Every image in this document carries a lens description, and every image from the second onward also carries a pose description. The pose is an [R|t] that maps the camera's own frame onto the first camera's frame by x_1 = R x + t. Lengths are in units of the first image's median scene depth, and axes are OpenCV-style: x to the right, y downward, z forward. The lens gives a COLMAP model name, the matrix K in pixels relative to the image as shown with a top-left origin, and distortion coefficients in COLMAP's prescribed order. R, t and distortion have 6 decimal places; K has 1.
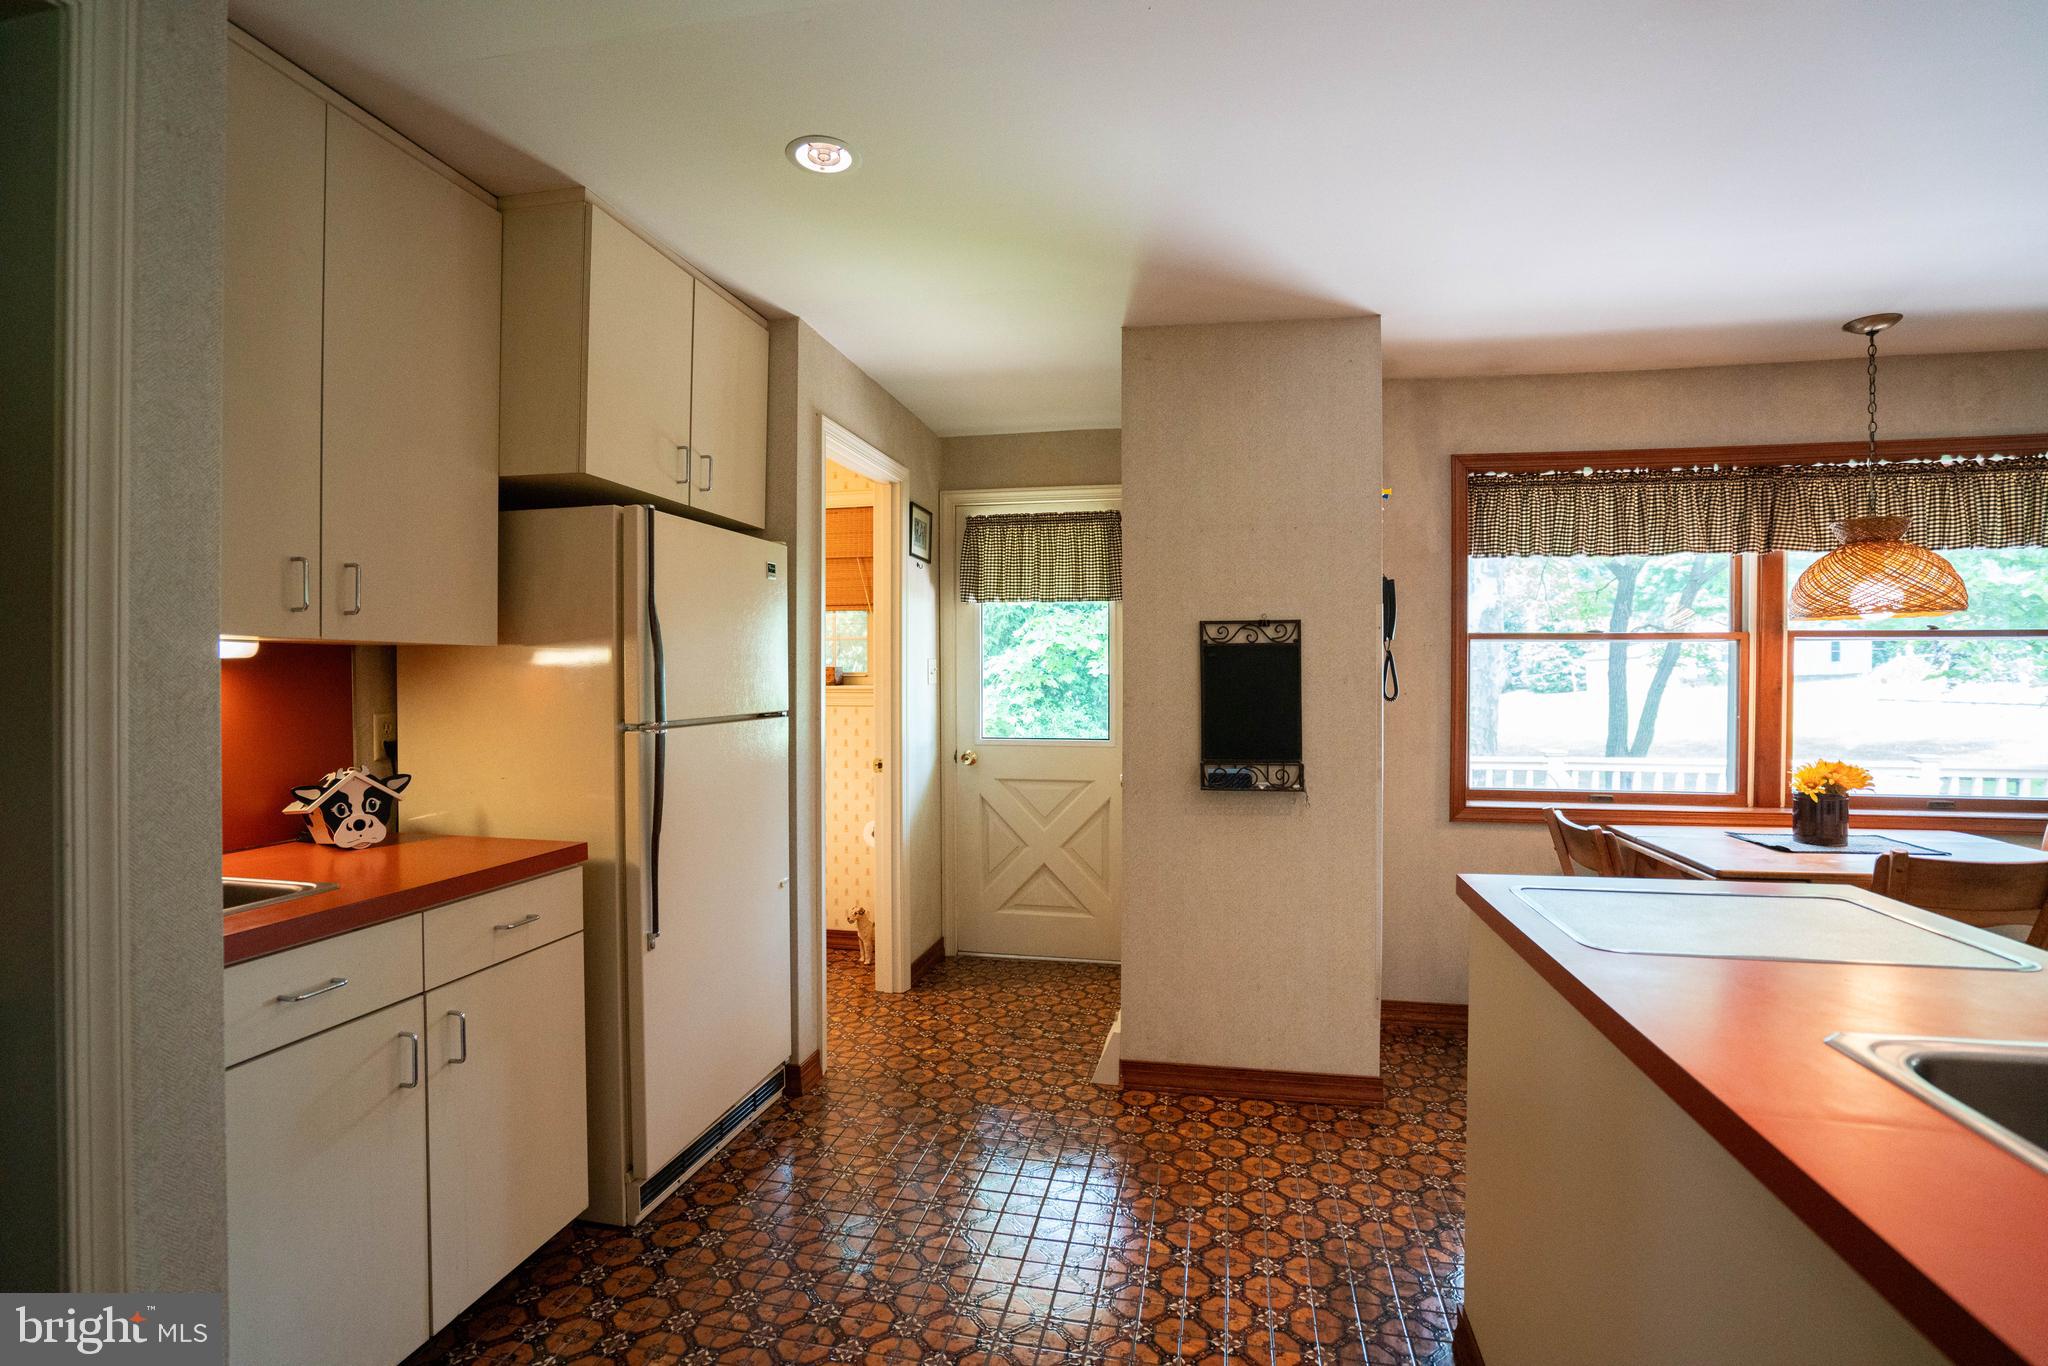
lens RADIAL K [[967.0, 0, 1015.4], [0, 967.0, 682.1], [0, 0, 1]] dist [-0.043079, 0.012511]
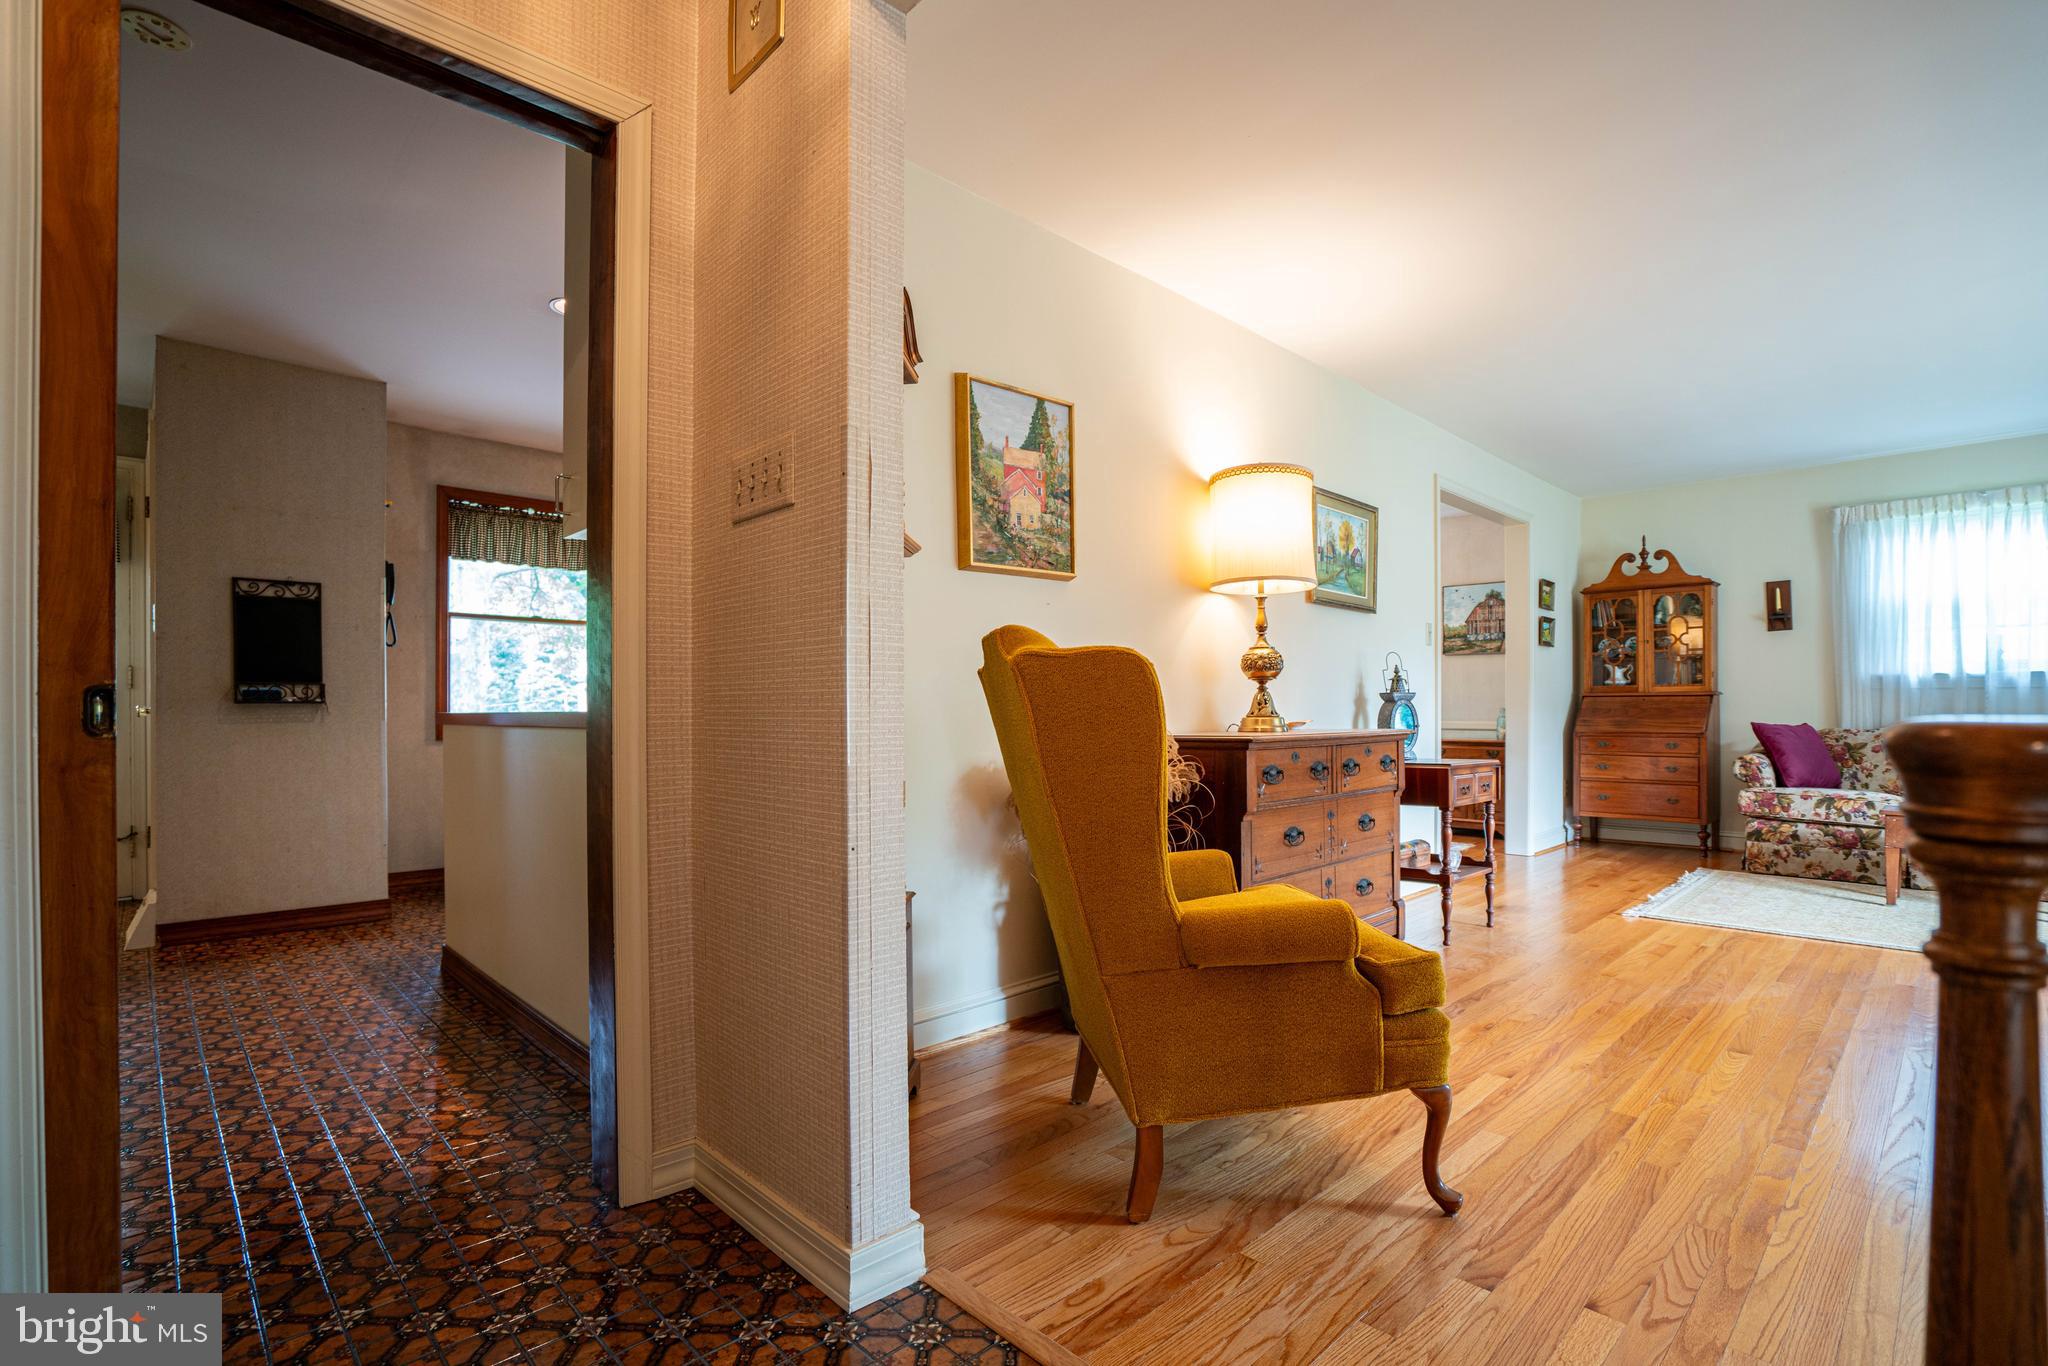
lens RADIAL K [[967.0, 0, 1037.5], [0, 967.0, 717.1], [0, 0, 1]] dist [-0.043079, 0.012511]
pose [[0.556731, -0.005870, 0.830672, -0.246492], [0.007370, 0.999971, 0.002127, 0.123258], [-0.830660, 0.004937, 0.556758, -0.582297]]
